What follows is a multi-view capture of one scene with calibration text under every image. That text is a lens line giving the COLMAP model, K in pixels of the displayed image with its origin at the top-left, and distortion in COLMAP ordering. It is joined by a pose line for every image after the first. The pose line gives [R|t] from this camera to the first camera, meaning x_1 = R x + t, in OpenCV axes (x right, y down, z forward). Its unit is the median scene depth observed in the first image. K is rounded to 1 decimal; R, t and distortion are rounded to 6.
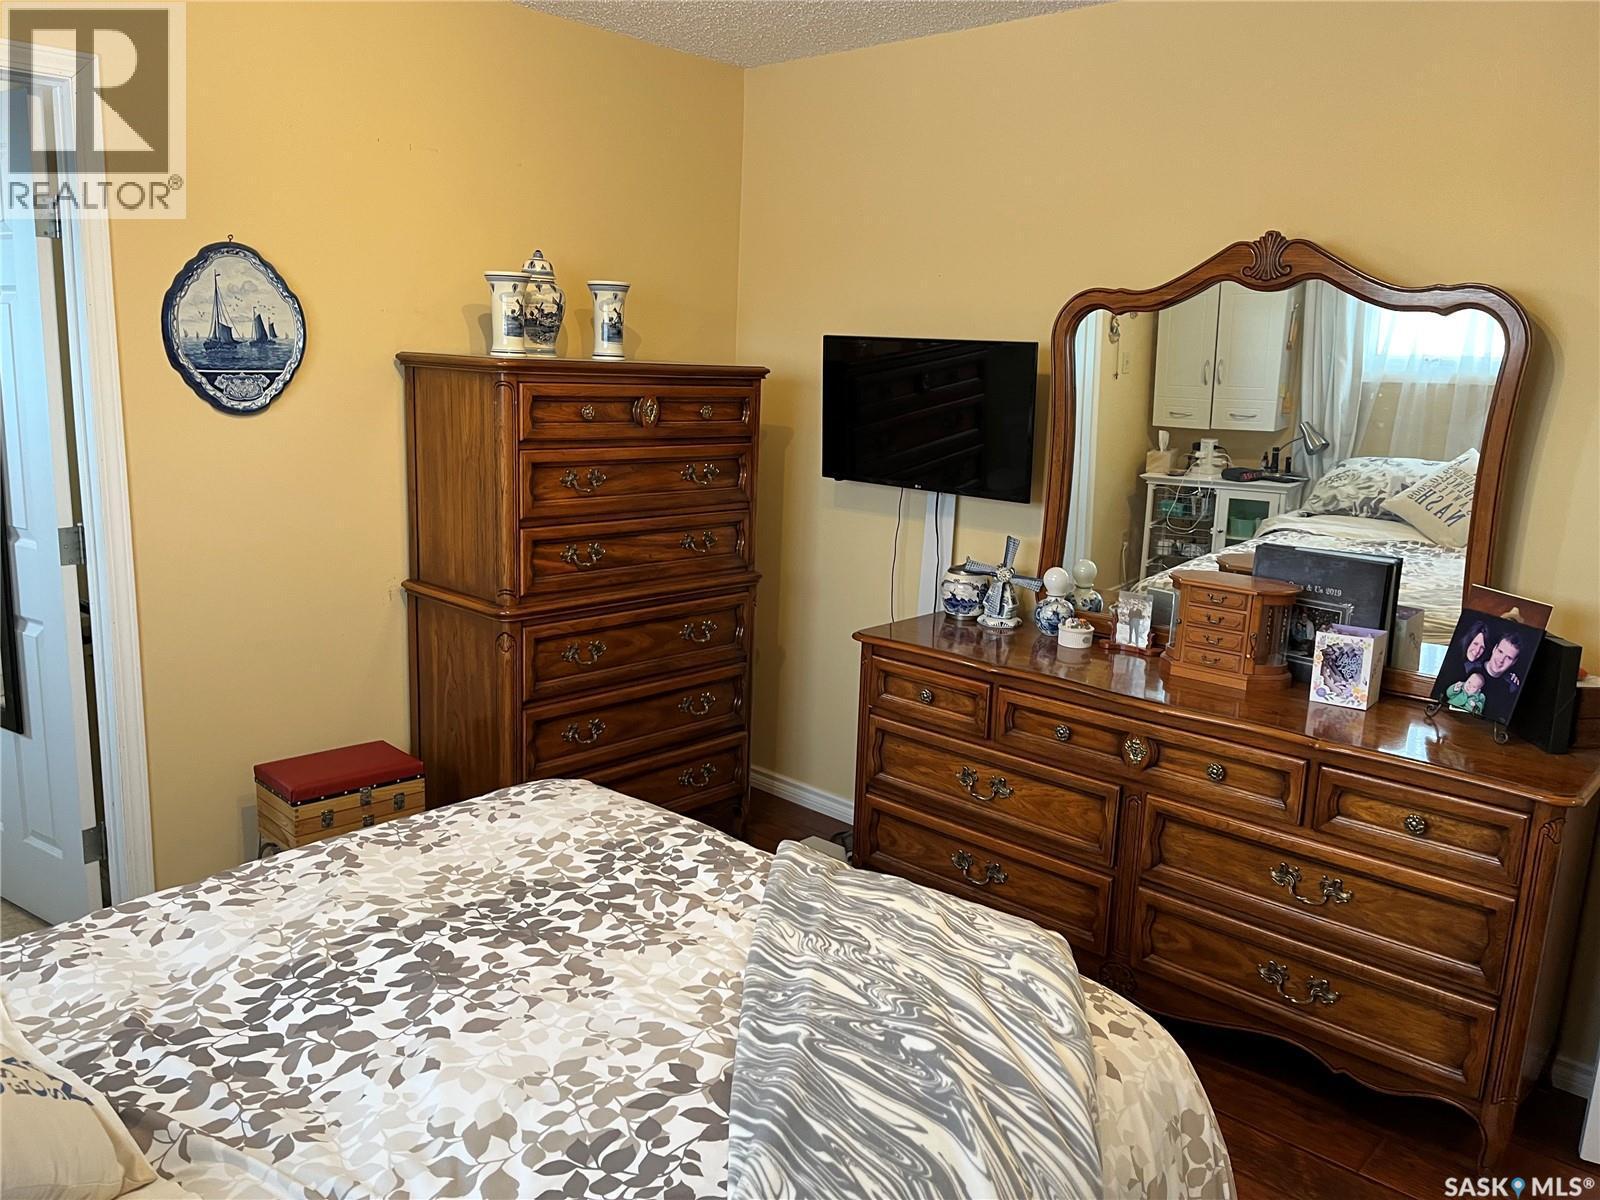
lens RADIAL K [[1172.5, 0, 795.4], [0, 1172.5, 596.4], [0, 0, 1]] dist [0.070674, -0.100861]
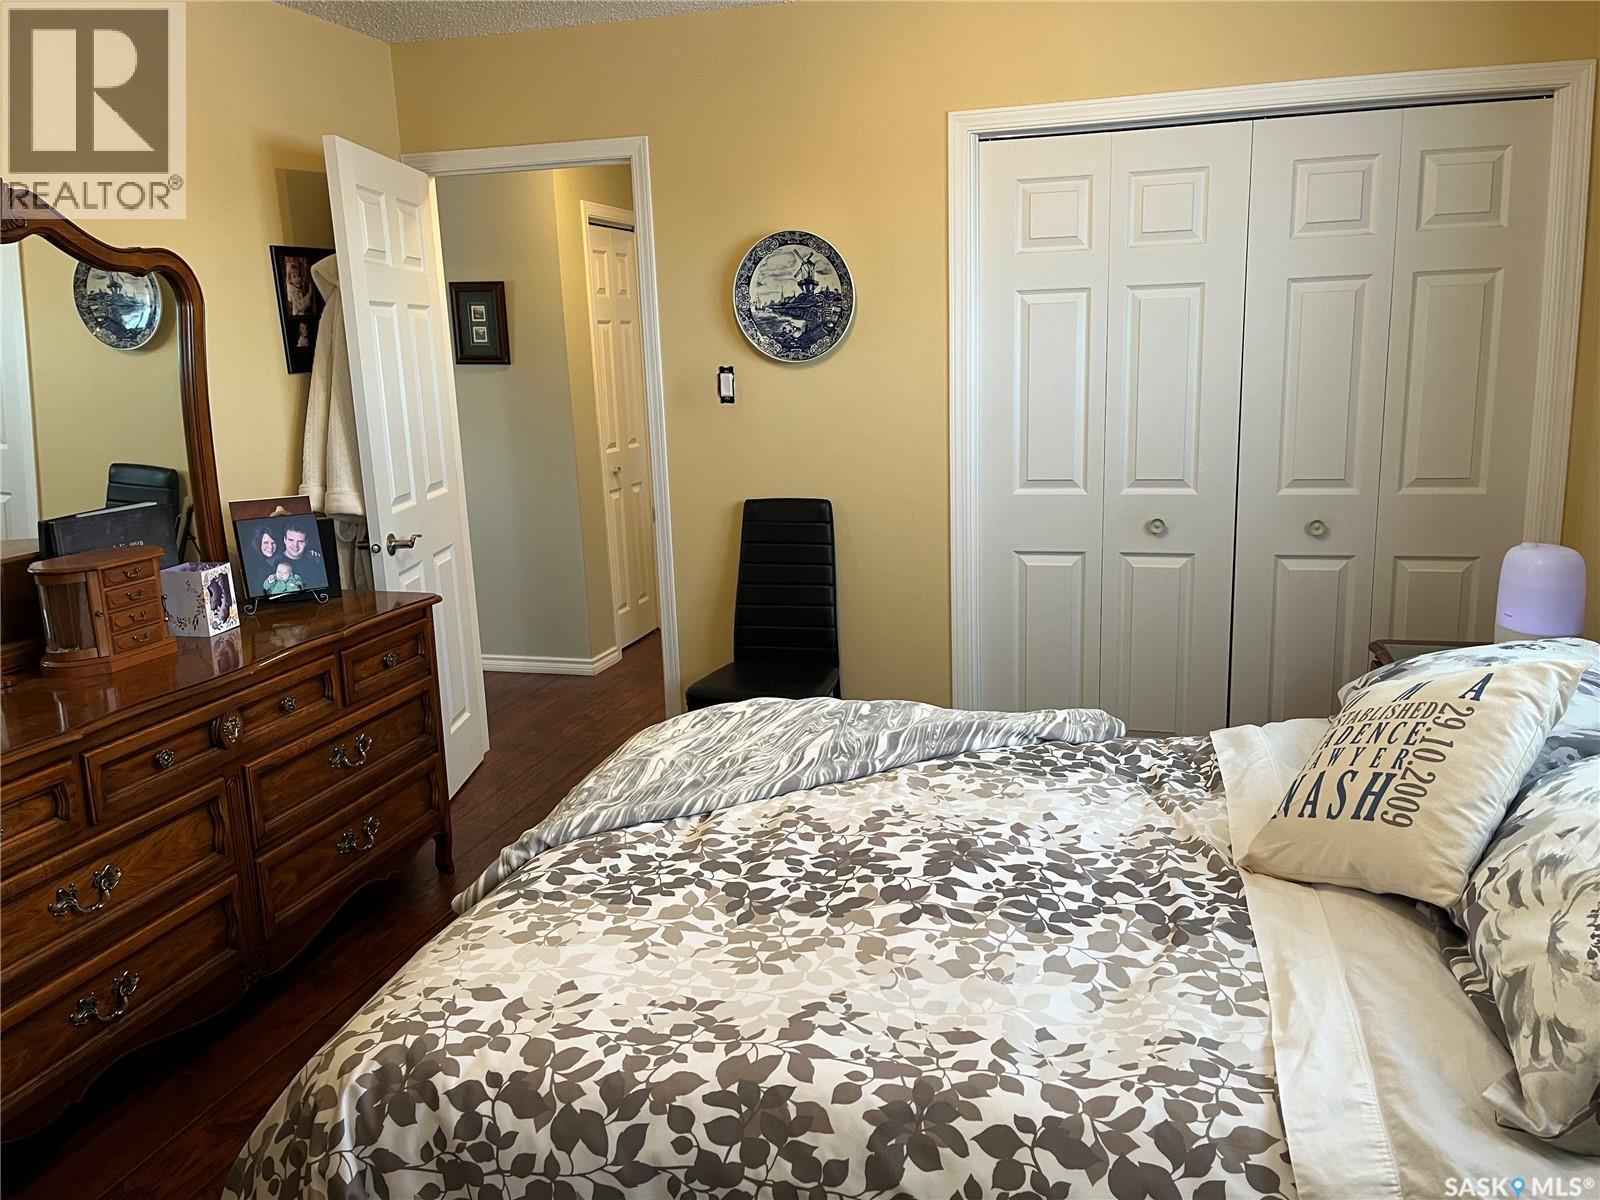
lens RADIAL K [[1175.0, 0, 793.4], [0, 1175.0, 594.8], [0, 0, 1]] dist [-0.005221, -0.001108]
pose [[-0.413959, -0.219877, 0.883342, -1.077991], [0.199192, 0.924992, 0.323592, -0.281280], [-0.888235, 0.309908, -0.339111, 1.327572]]
